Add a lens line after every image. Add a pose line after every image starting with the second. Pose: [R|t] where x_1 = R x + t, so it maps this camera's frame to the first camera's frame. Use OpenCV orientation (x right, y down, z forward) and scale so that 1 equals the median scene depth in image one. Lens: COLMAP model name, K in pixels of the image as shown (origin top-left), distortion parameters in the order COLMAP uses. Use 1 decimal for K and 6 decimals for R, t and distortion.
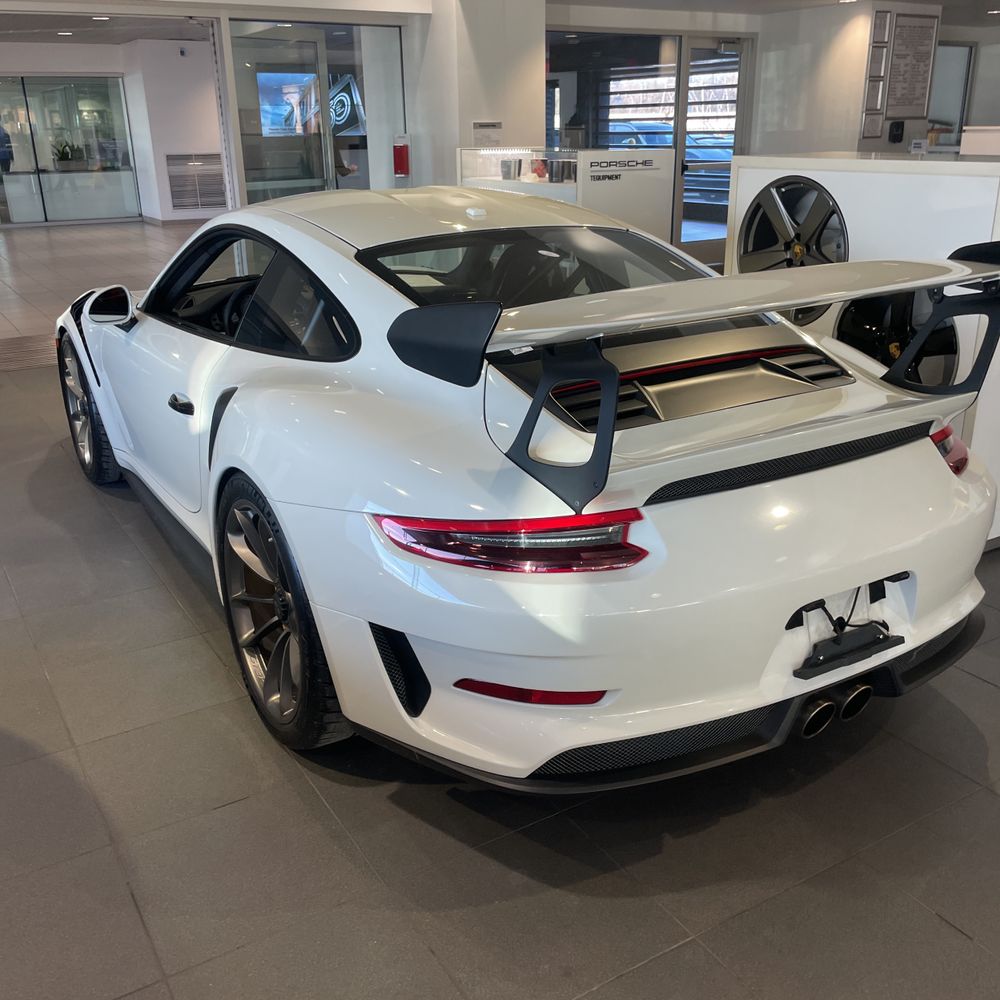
lens RADIAL K [[998.6, 0, 500.0], [0, 998.6, 500.0], [0, 0, 1]] dist [0.119022, -0.143618]
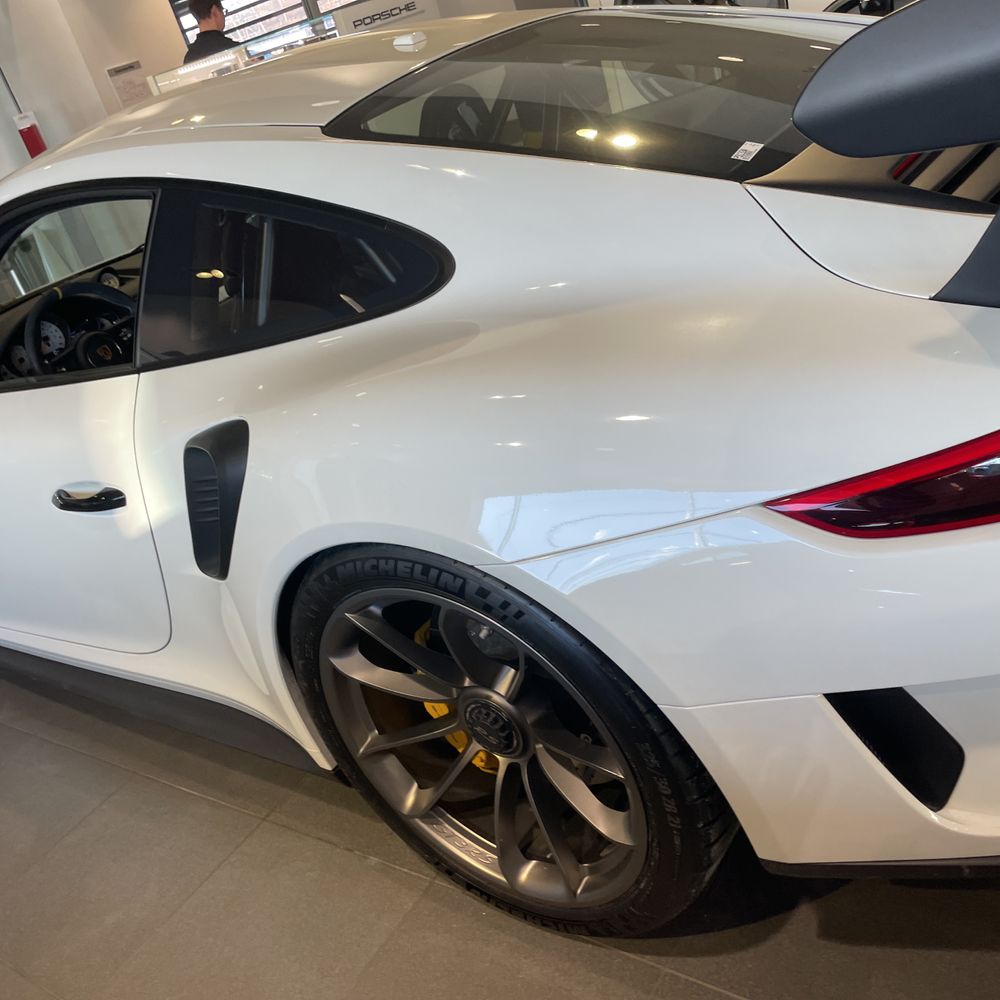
lens RADIAL K [[998.6, 0, 500.0], [0, 998.6, 500.0], [0, 0, 1]] dist [0.119022, -0.143618]
pose [[0.881317, -0.405173, 0.243134, -0.288501], [0.390767, 0.914240, 0.107084, -0.073563], [-0.265671, 0.000634, 0.964064, 0.418048]]
